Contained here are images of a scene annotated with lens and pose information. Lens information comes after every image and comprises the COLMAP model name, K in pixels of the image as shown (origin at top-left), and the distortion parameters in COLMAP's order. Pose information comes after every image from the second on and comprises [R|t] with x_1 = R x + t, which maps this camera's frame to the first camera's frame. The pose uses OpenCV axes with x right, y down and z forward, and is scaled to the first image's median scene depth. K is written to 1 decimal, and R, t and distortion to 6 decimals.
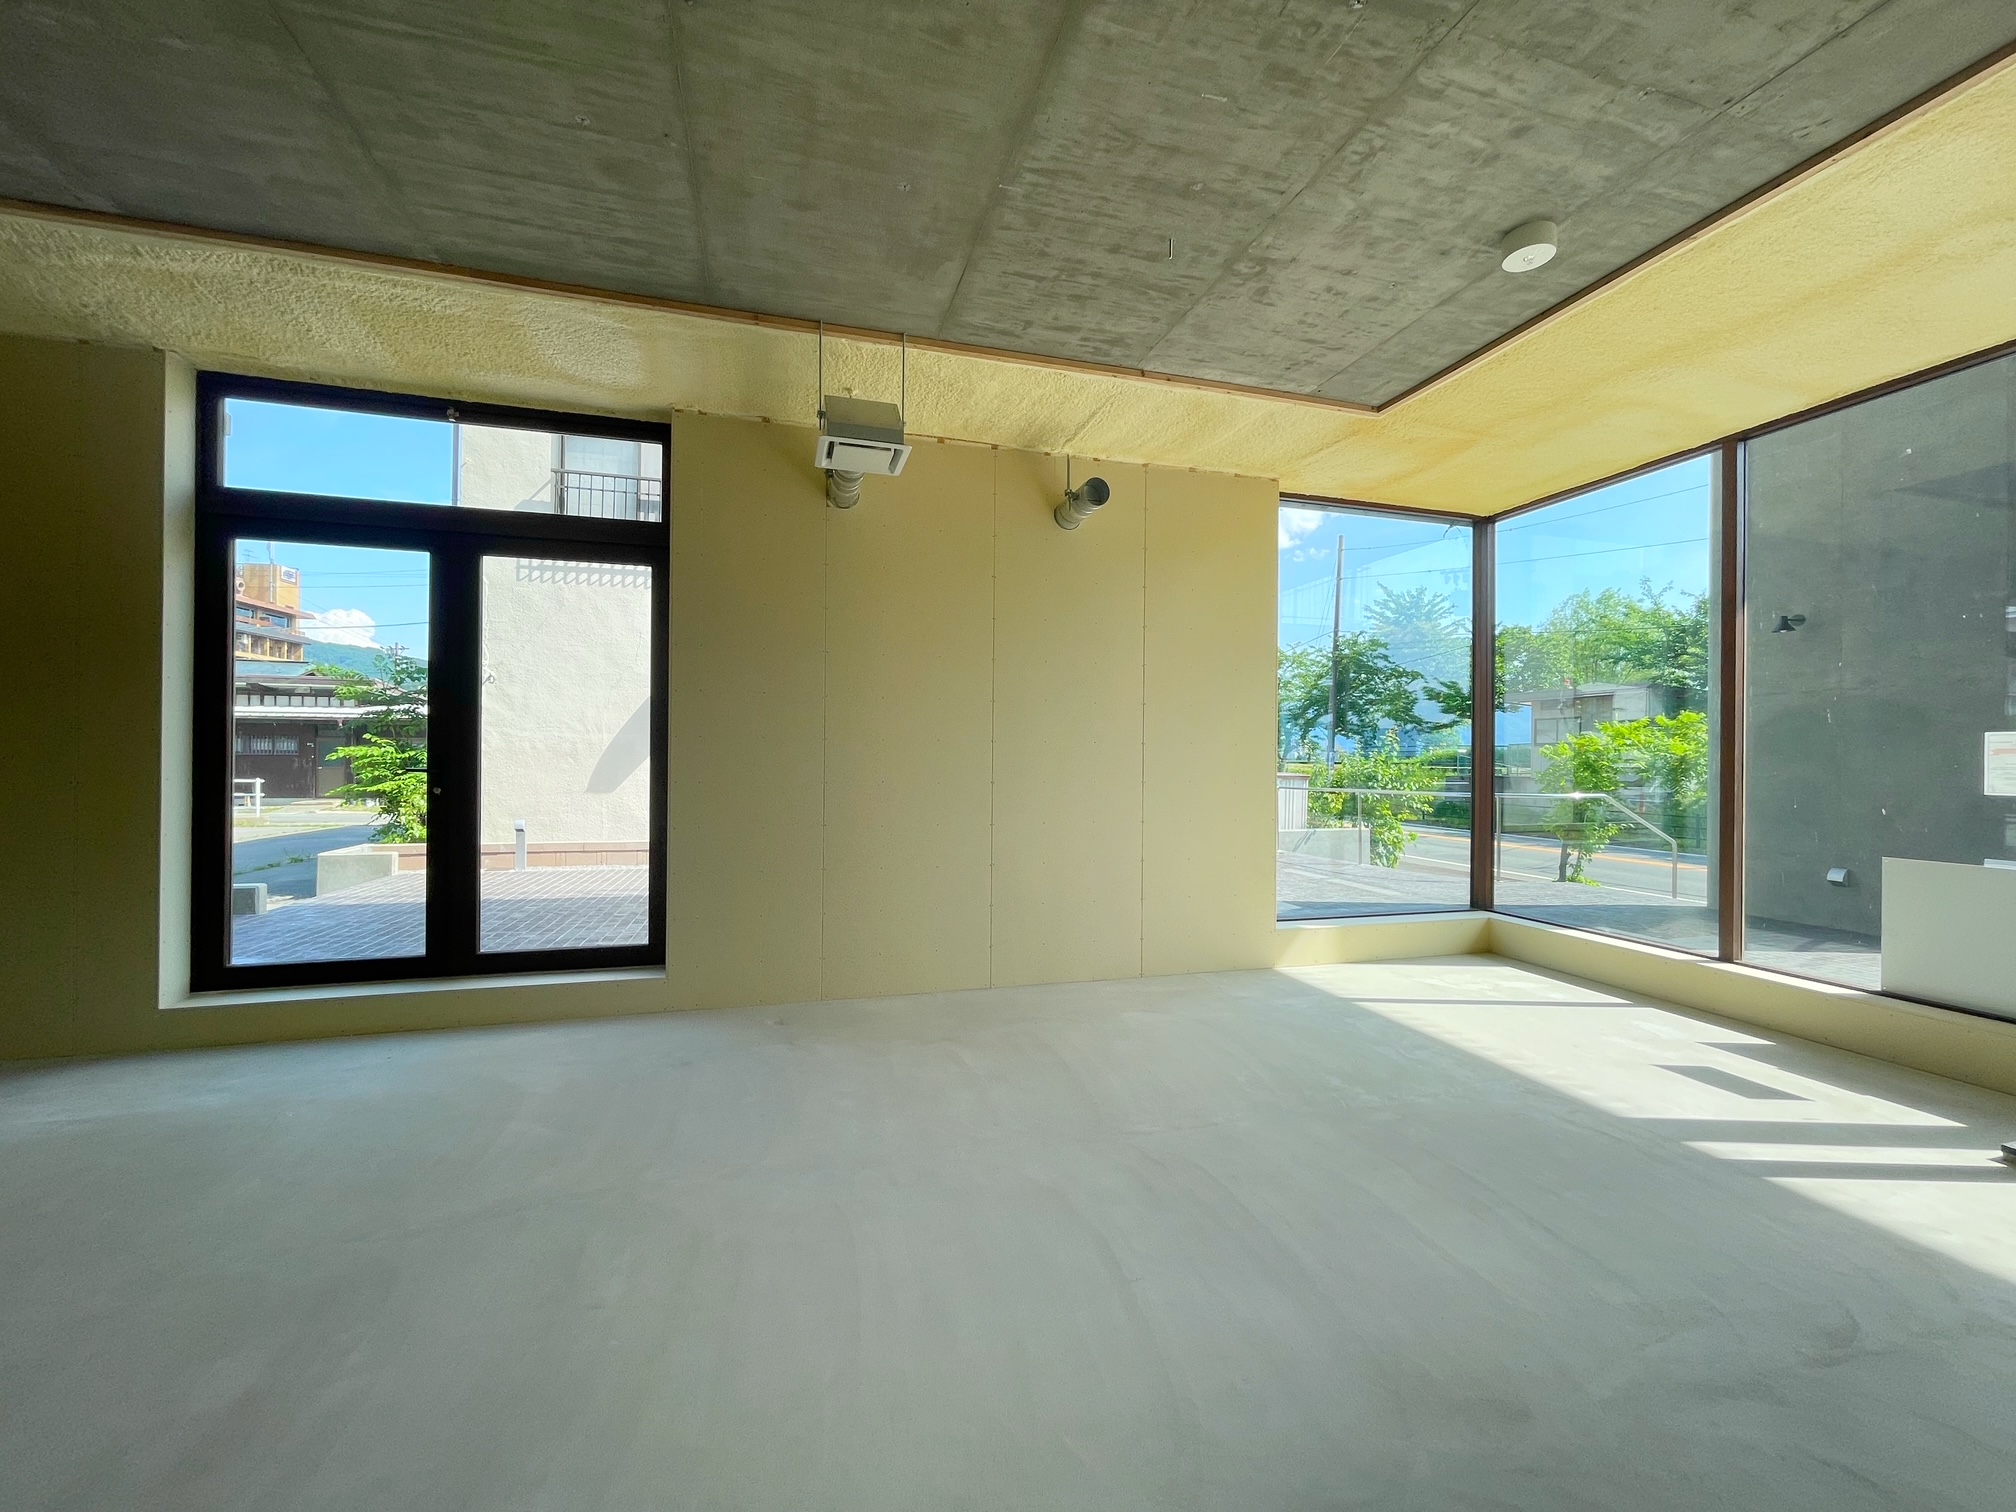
lens RADIAL K [[816.4, 0, 1014.4], [0, 816.4, 759.5], [0, 0, 1]] dist [-0.004075, 0.001145]
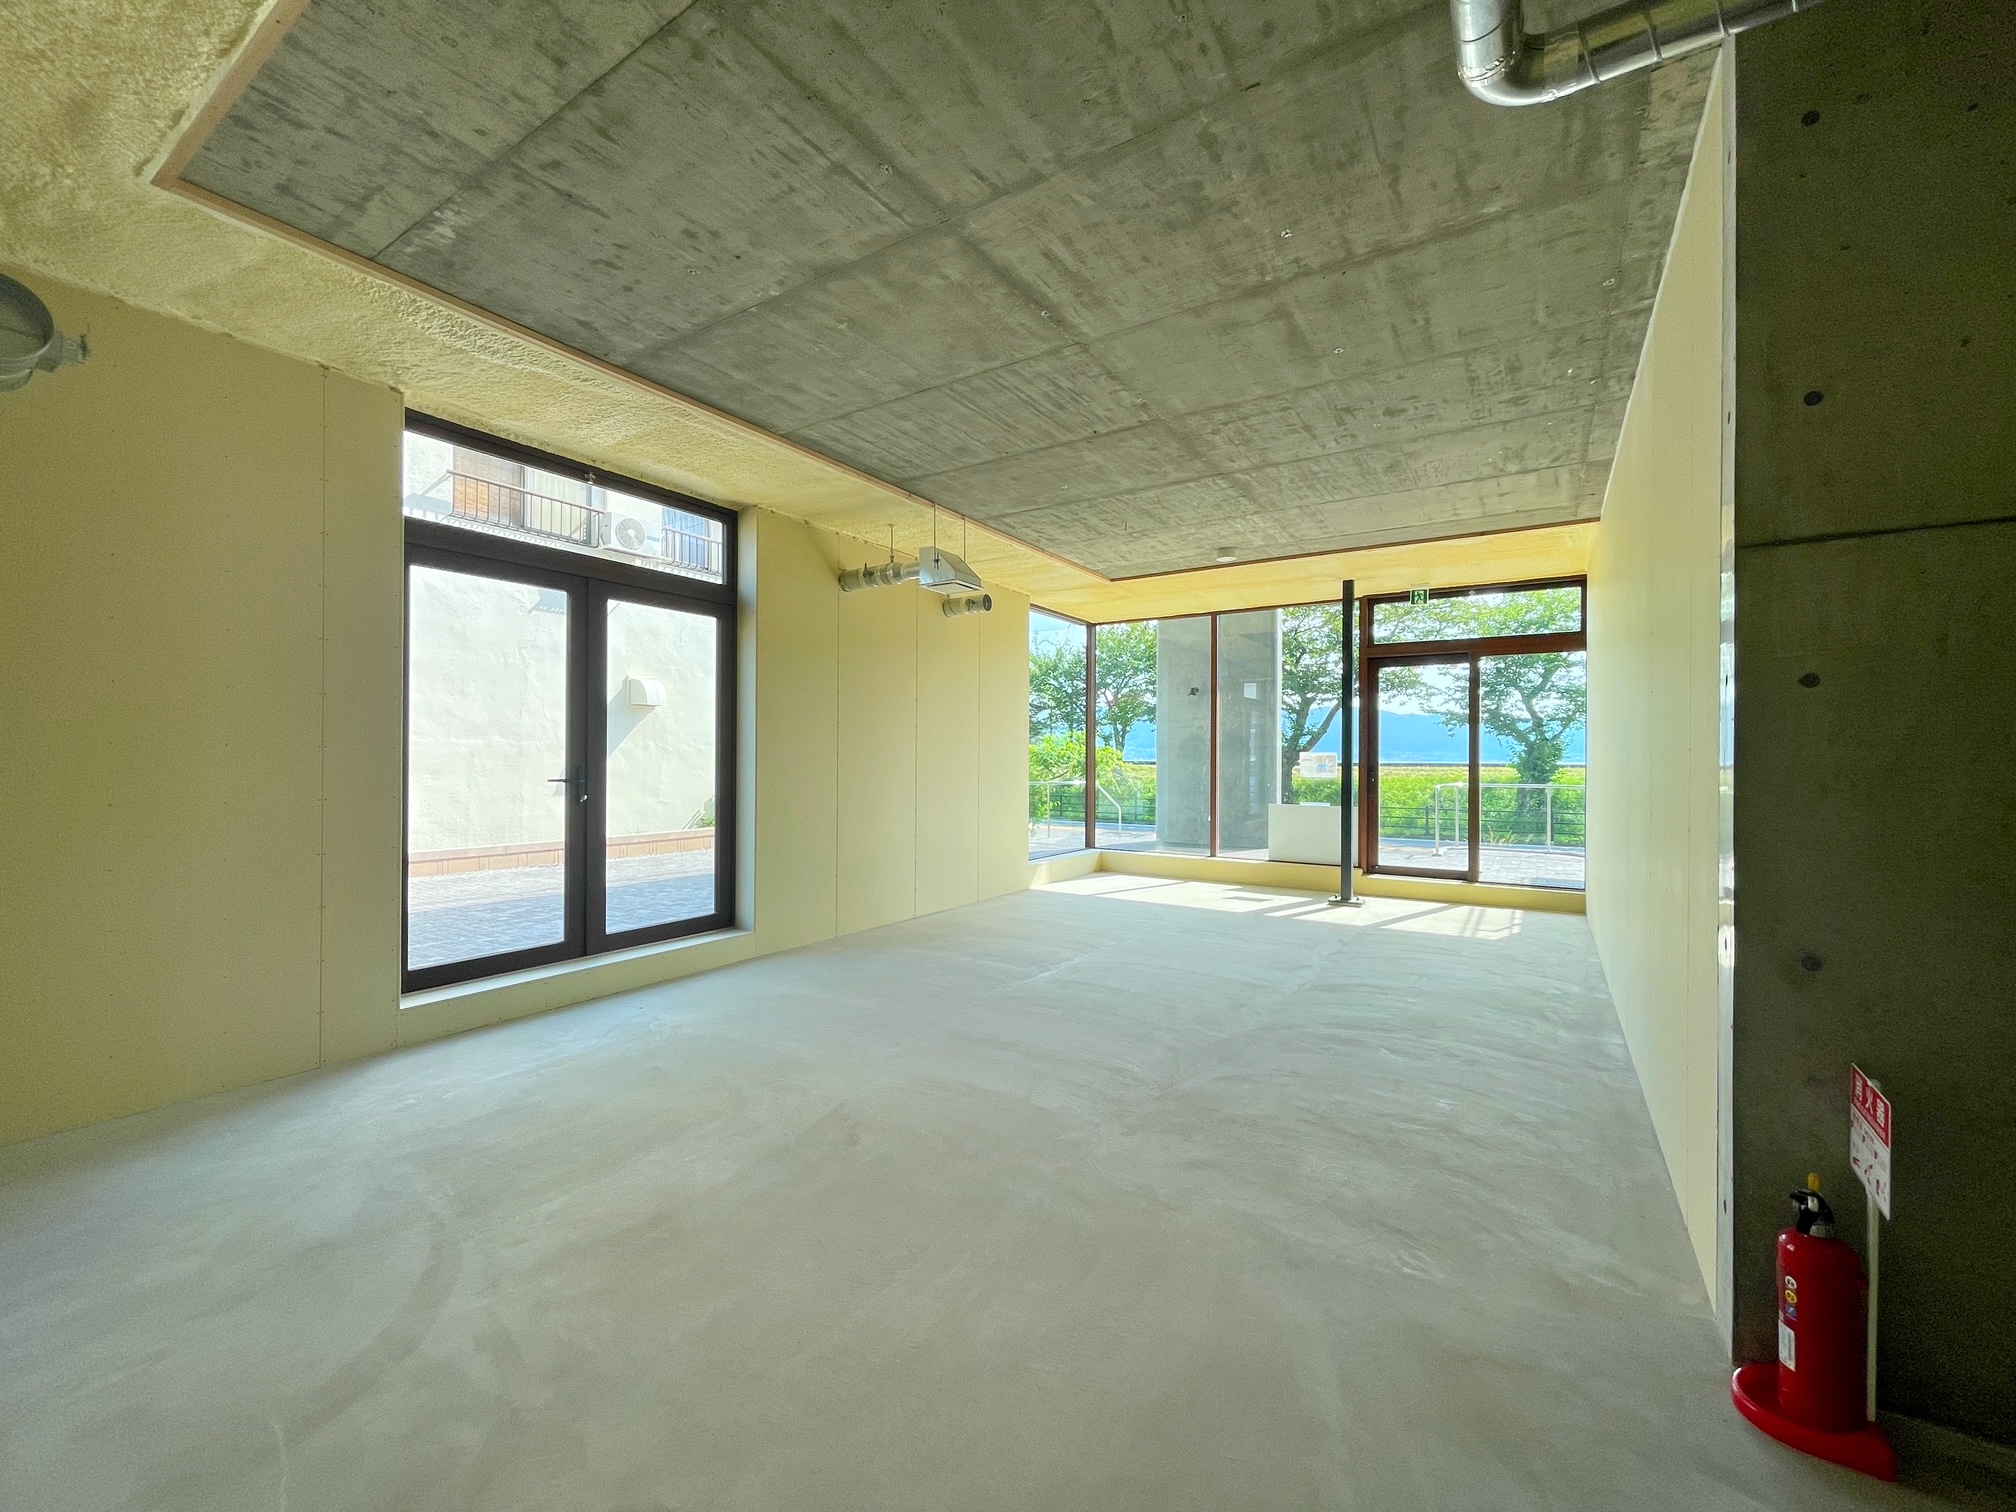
lens RADIAL K [[816.4, 0, 1008.1], [0, 816.4, 756.3], [0, 0, 1]] dist [-0.004075, 0.001145]
pose [[0.757377, -0.001306, 0.652977, -1.031183], [0.002991, 0.999994, -0.001470, -0.016865], [-0.652971, 0.003066, 0.757376, -0.298315]]
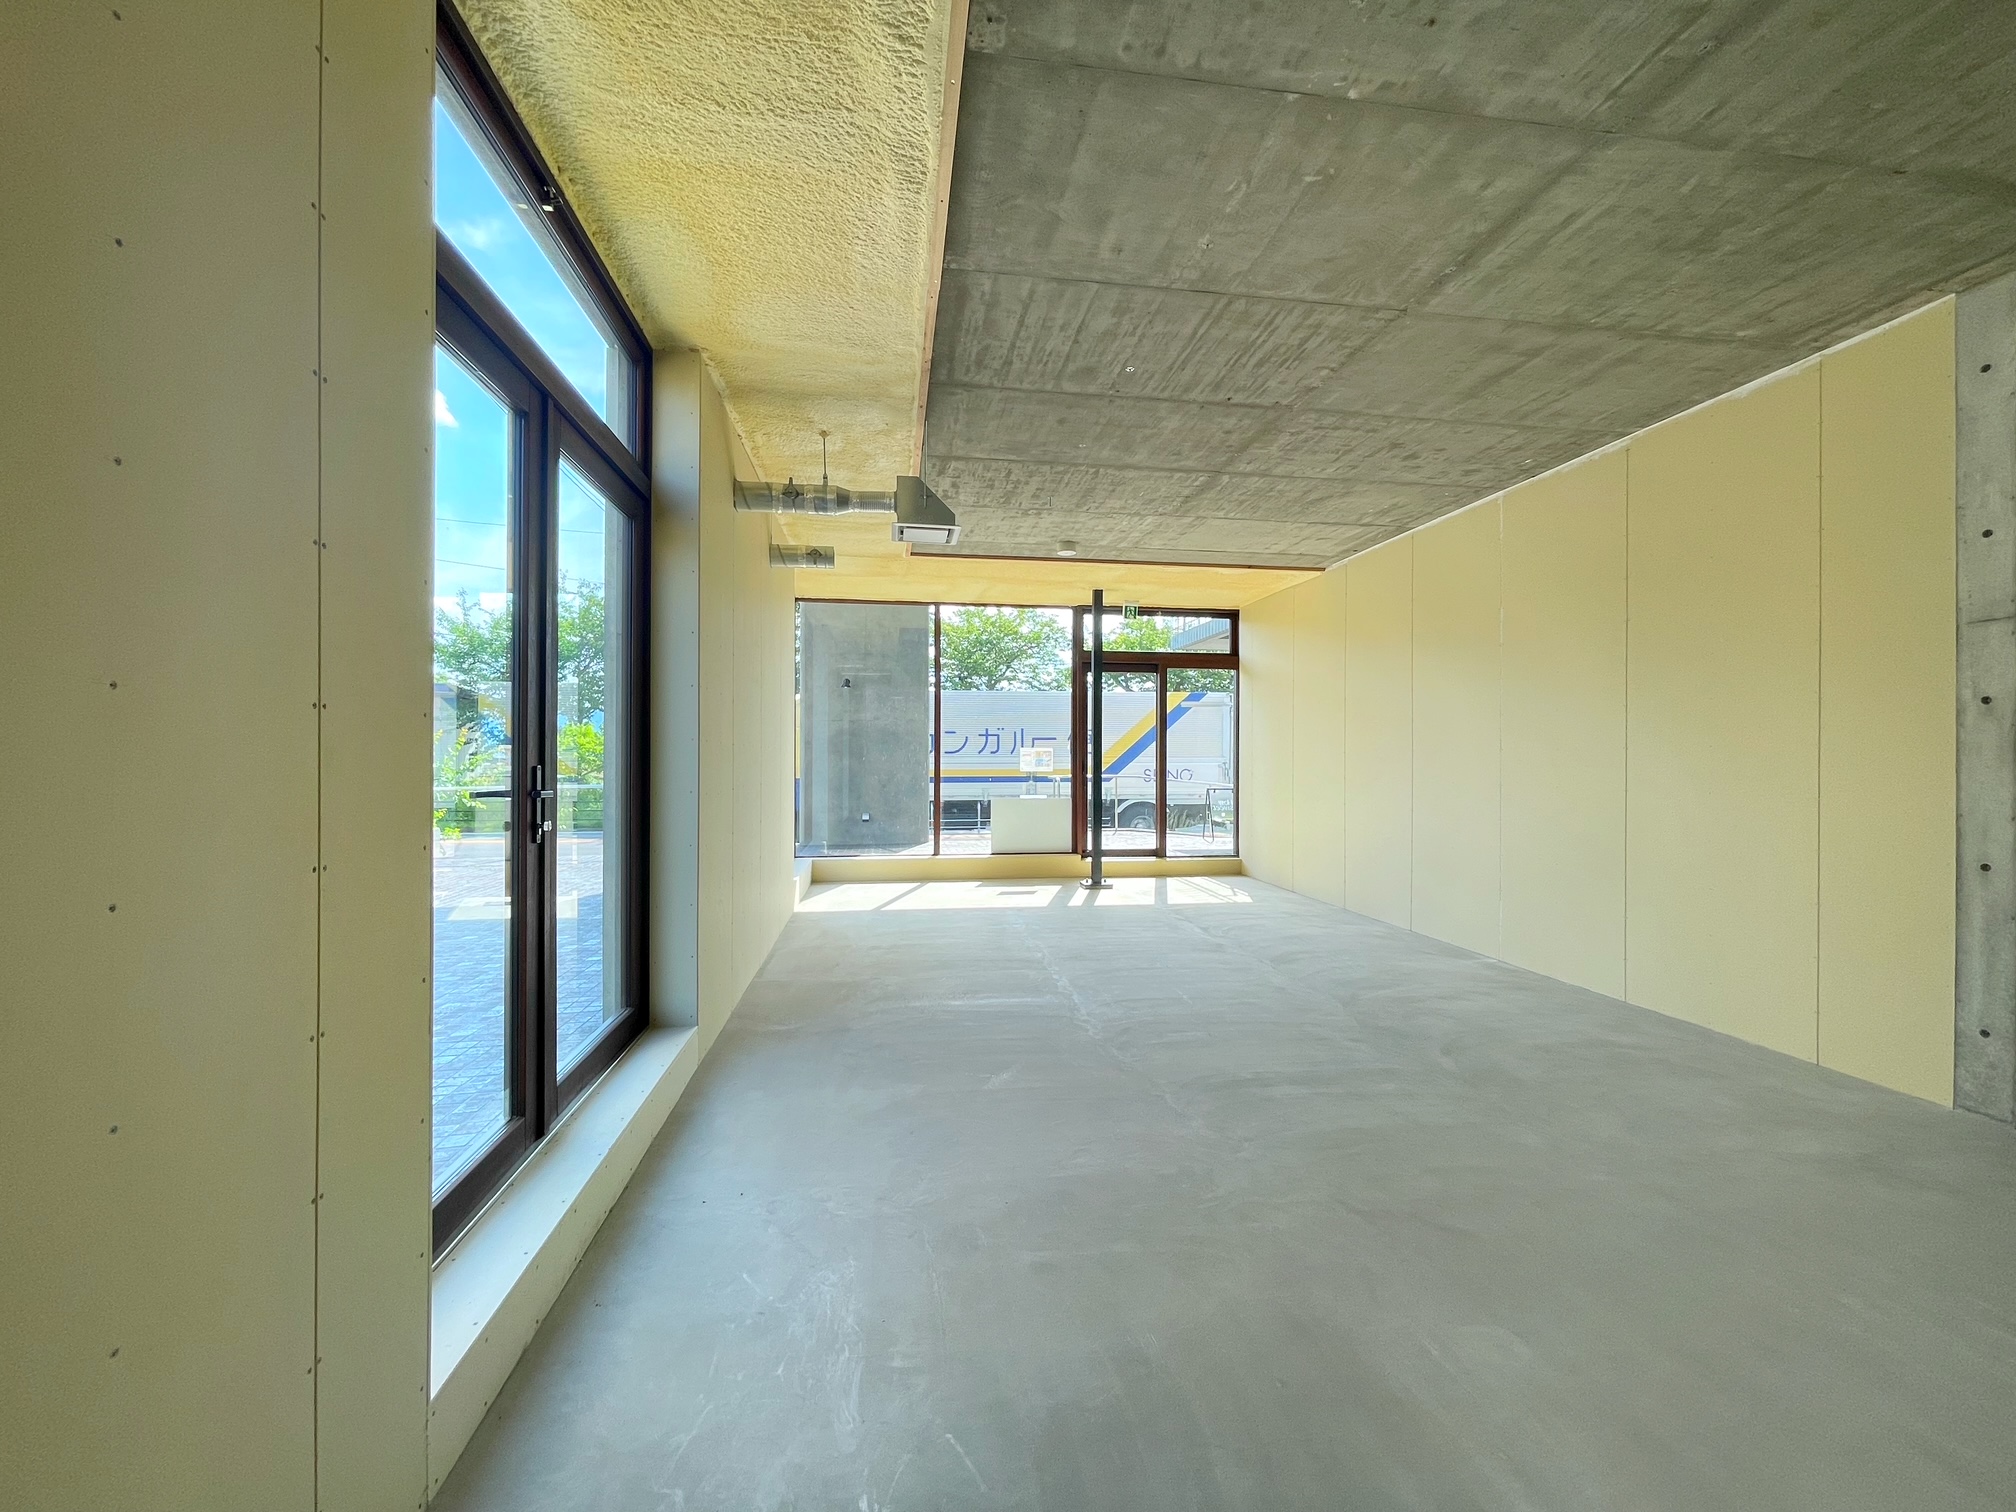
lens RADIAL K [[816.4, 0, 1005.5], [0, 816.4, 757.6], [0, 0, 1]] dist [-0.004075, 0.001145]
pose [[0.139220, -0.005901, 0.990244, -1.275162], [0.002303, 0.999981, 0.005636, -0.014138], [-0.990259, 0.001496, 0.139231, 0.596430]]
